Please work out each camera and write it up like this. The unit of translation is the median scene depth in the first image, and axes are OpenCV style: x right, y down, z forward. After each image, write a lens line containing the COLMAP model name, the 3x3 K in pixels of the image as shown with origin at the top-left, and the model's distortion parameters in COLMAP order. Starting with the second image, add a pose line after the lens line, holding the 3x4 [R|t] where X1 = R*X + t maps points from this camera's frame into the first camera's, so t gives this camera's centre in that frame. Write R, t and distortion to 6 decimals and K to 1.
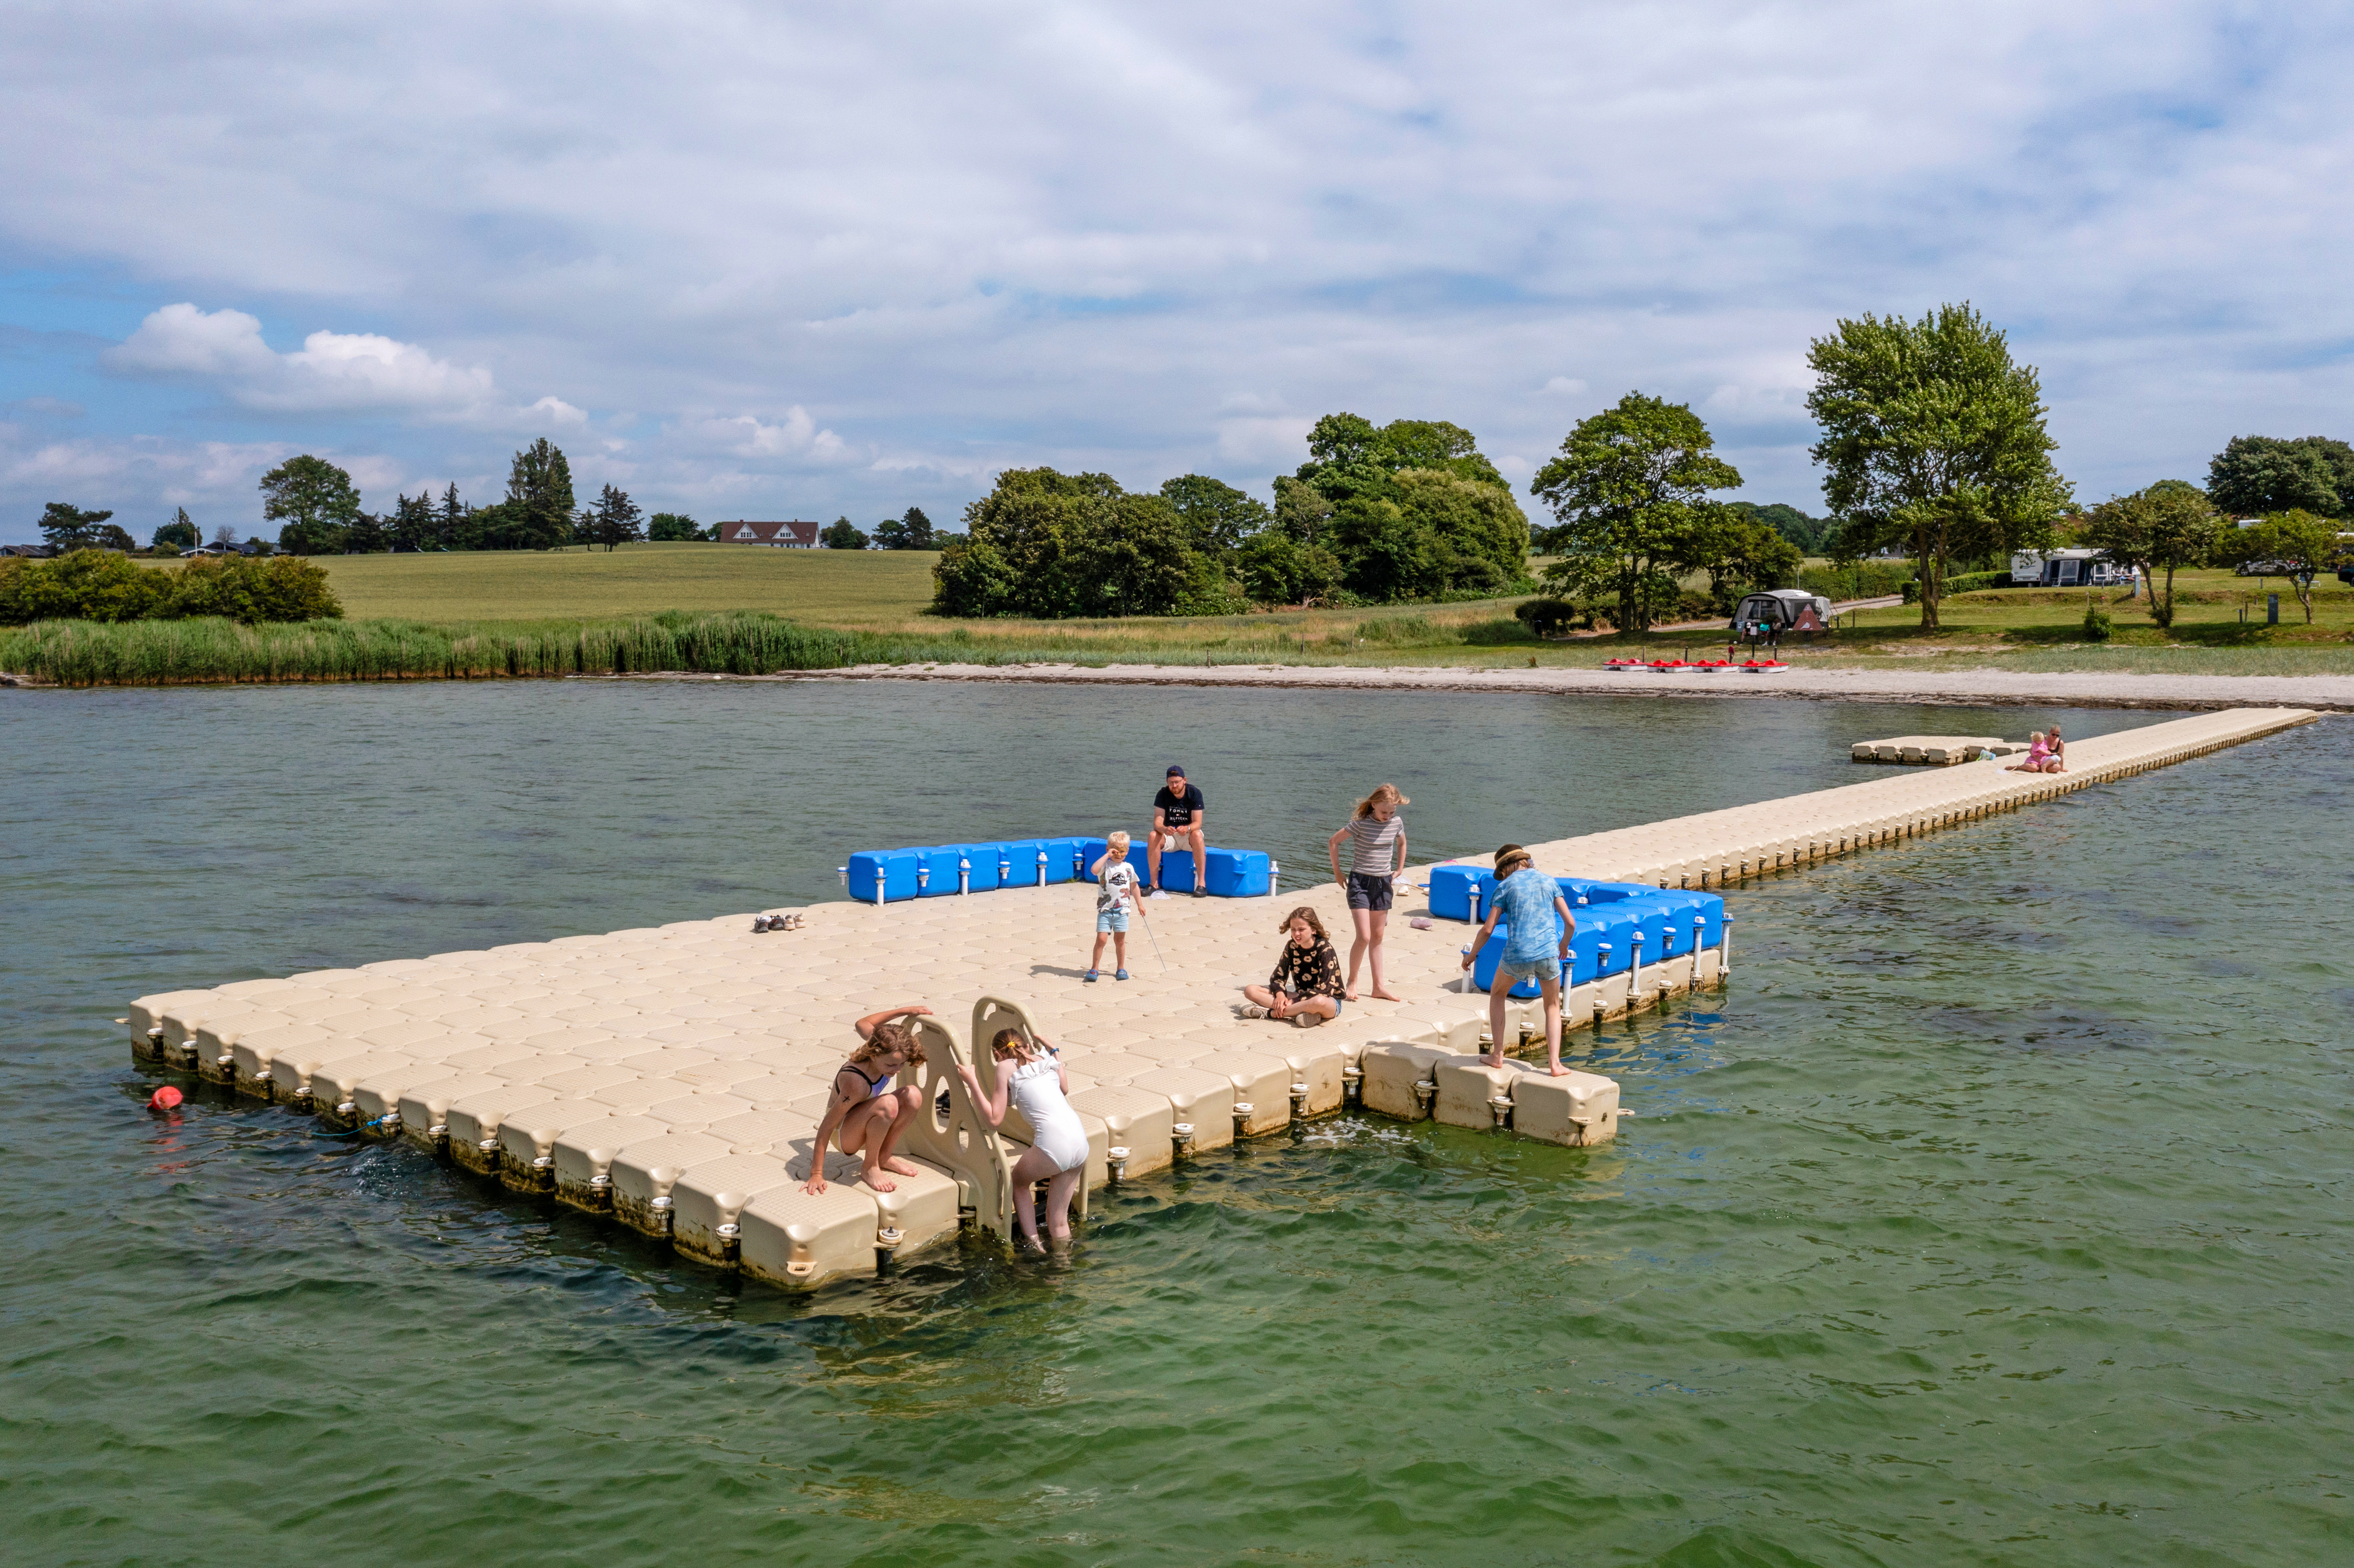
lens RADIAL K [[1629.0, 0, 1177.0], [0, 1629.0, 784.0], [0, 0, 1]] dist [0.004505, 0.002313]
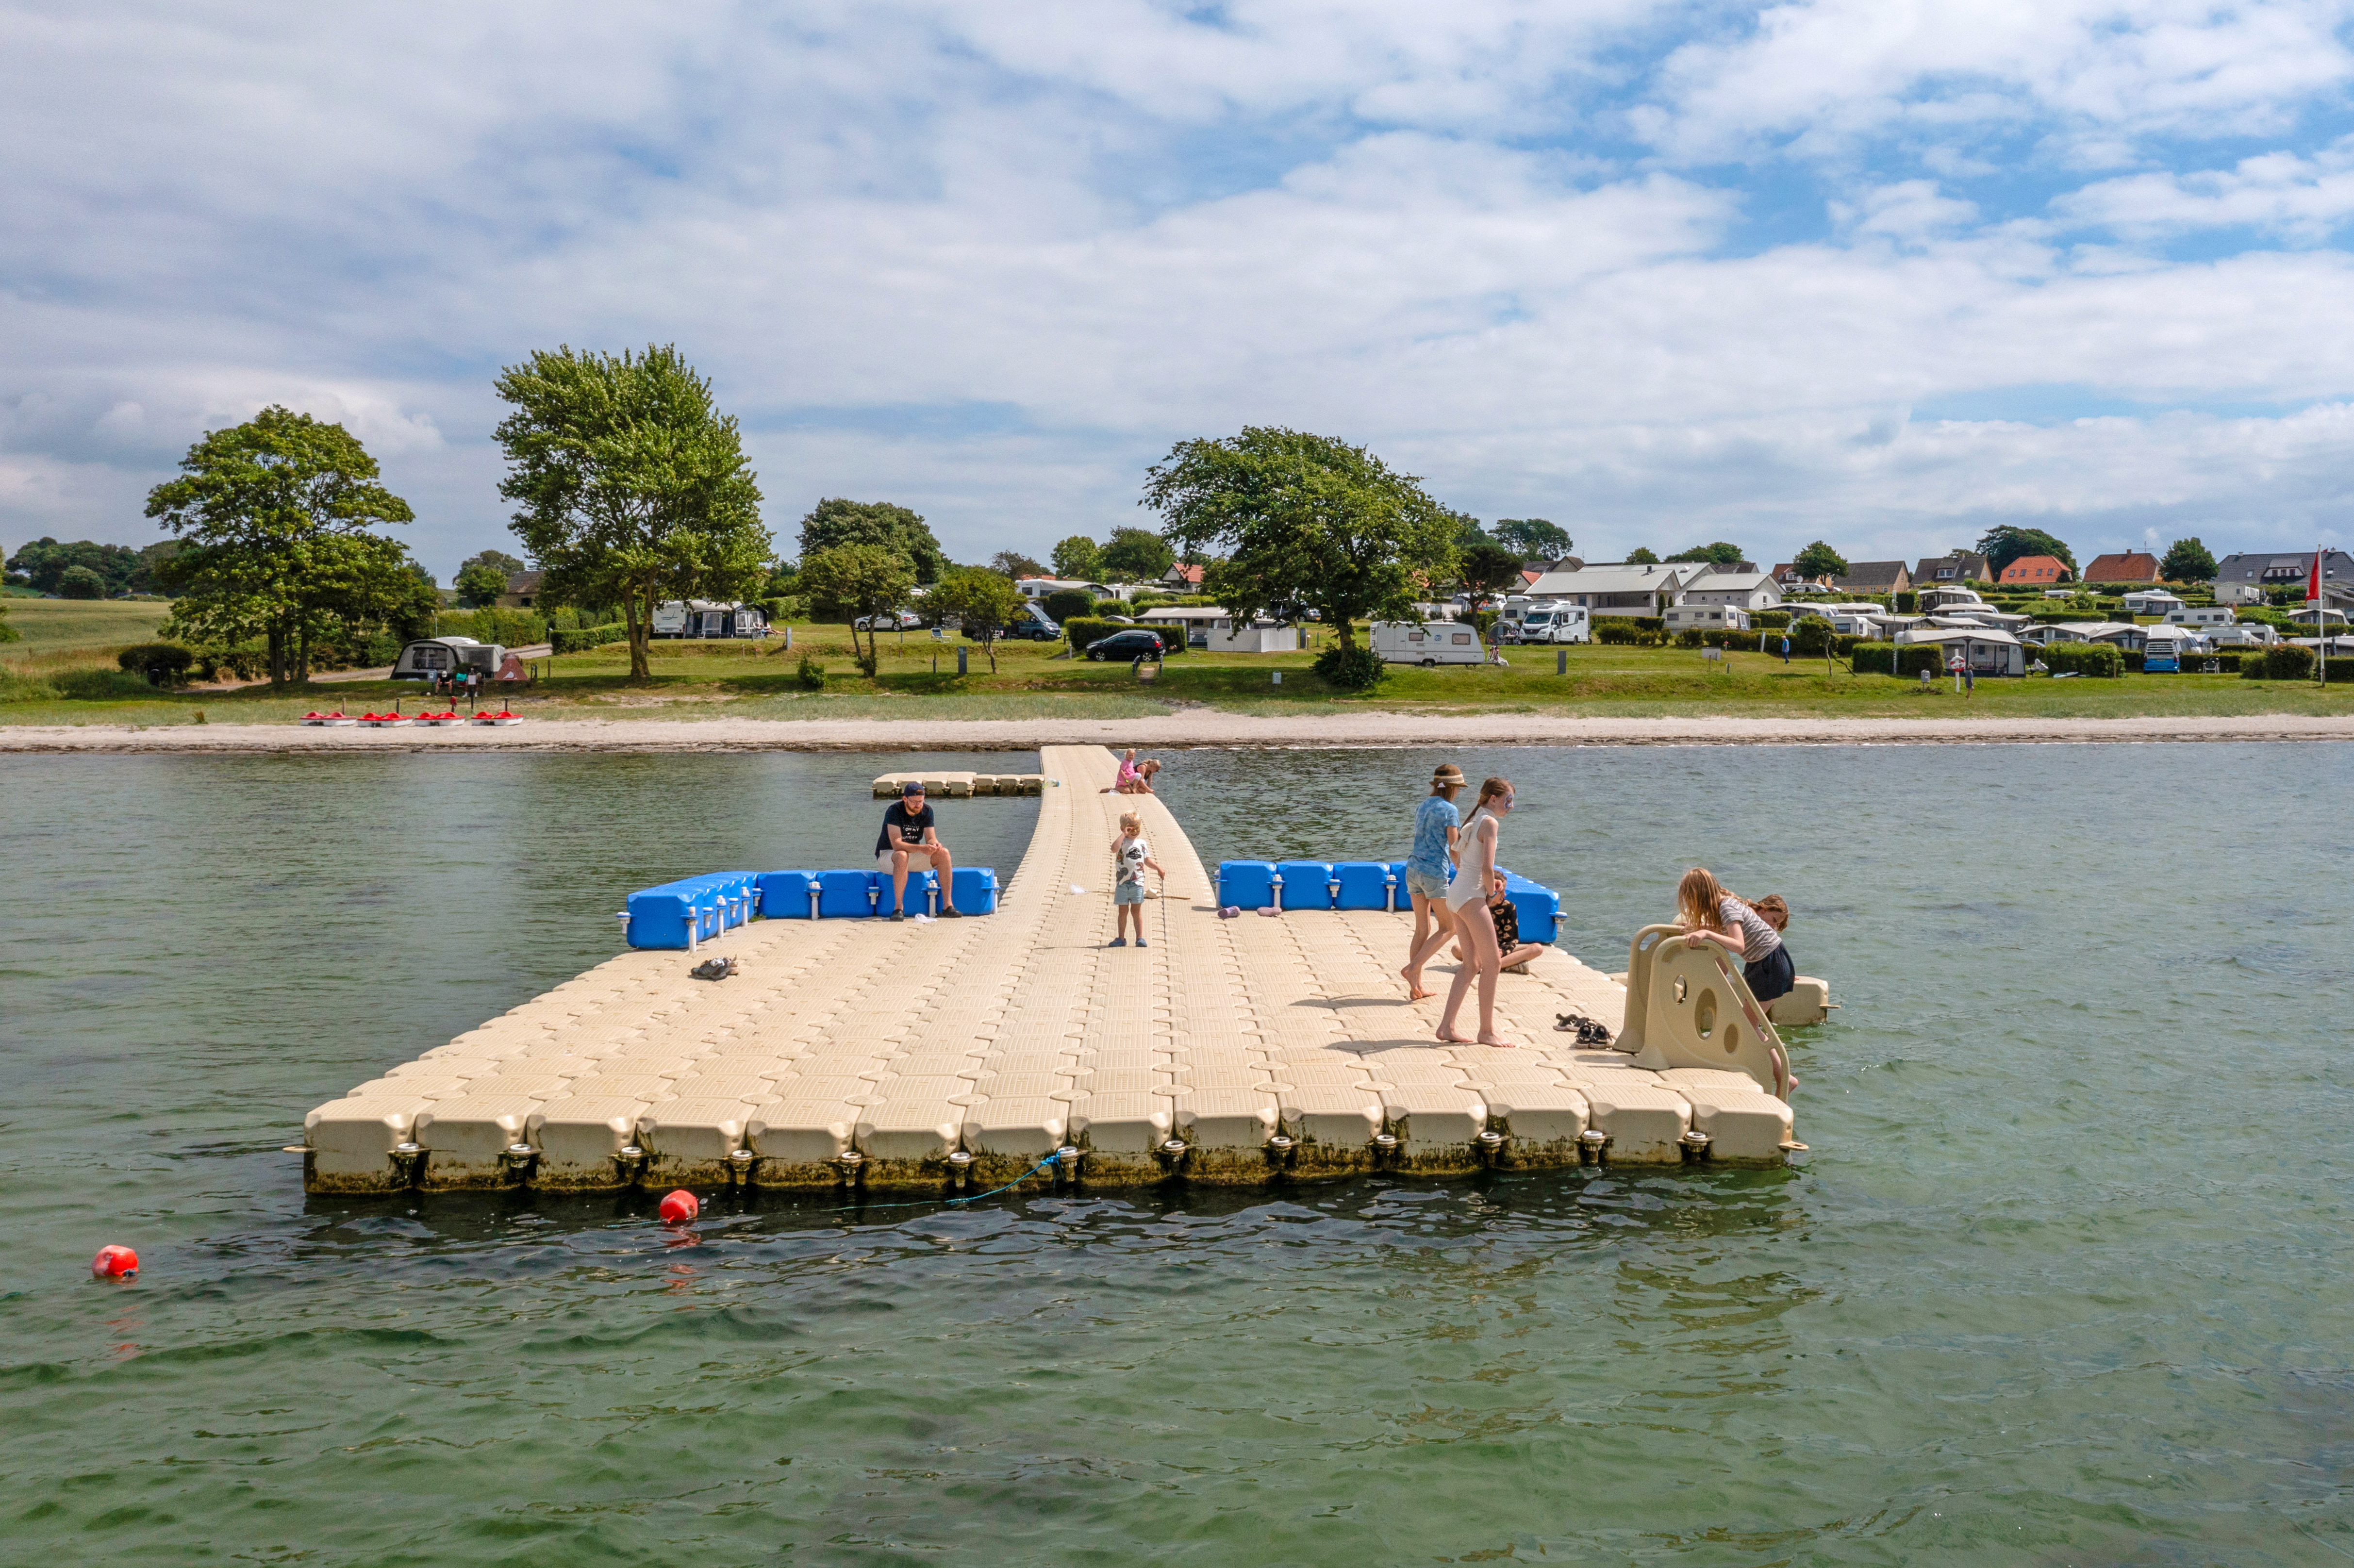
lens RADIAL K [[1628.9, 0, 1177.0], [0, 1628.9, 784.0], [0, 0, 1]] dist [0.004505, 0.002313]
pose [[0.842572, -0.035902, 0.537386, 0.209523], [0.045557, 0.998951, -0.004691, -0.014104], [-0.536654, 0.028434, 0.843323, 0.020791]]
